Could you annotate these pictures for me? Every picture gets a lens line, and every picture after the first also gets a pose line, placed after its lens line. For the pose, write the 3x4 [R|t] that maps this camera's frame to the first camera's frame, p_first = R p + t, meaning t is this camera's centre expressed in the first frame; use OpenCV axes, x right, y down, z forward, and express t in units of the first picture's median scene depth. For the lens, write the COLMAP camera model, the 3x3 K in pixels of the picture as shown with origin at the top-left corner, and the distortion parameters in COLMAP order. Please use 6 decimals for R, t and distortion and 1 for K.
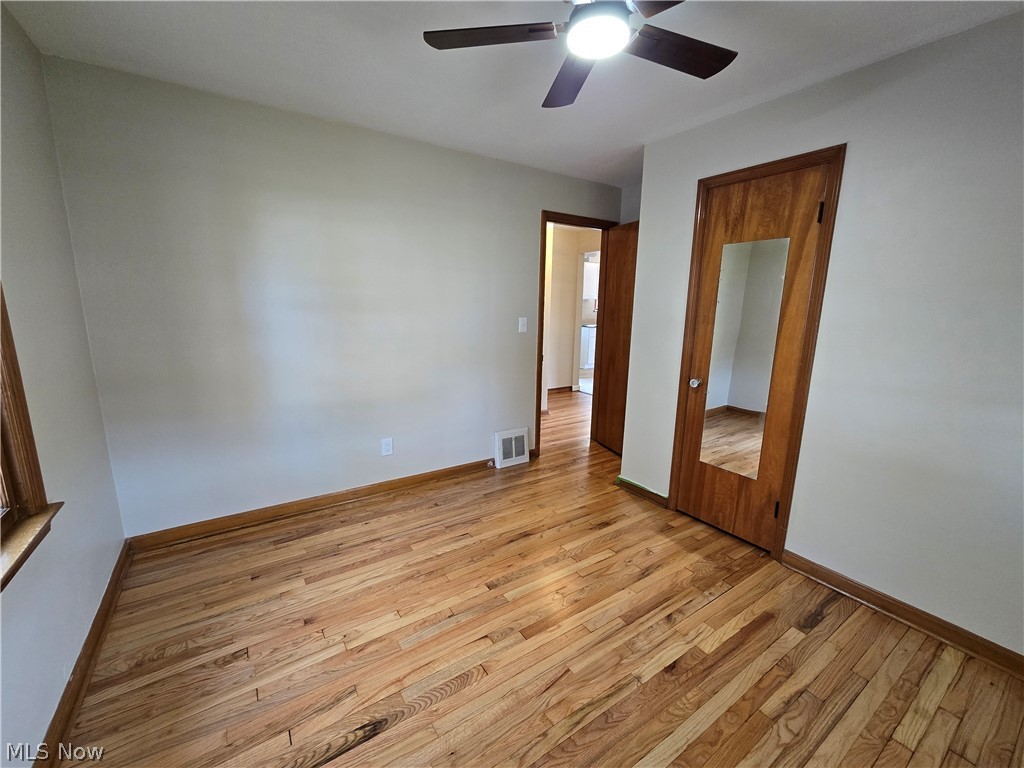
lens RADIAL K [[422.0, 0, 510.6], [0, 422.0, 384.9], [0, 0, 1]] dist [-0.000790, -0.000499]
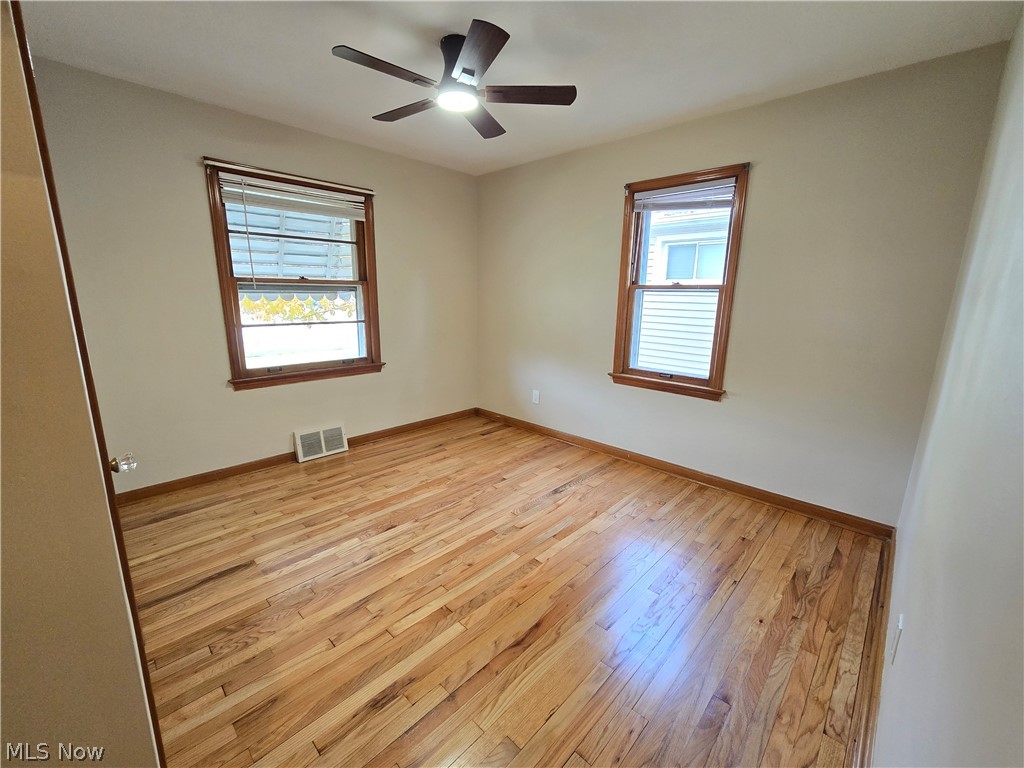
lens RADIAL K [[422.0, 0, 510.6], [0, 422.0, 384.9], [0, 0, 1]] dist [-0.000790, -0.000499]
pose [[-0.975683, 0.014047, -0.218735, 0.245211], [-0.074313, 0.917638, 0.390408, -0.329534], [0.206204, 0.397169, -0.894280, 1.873826]]
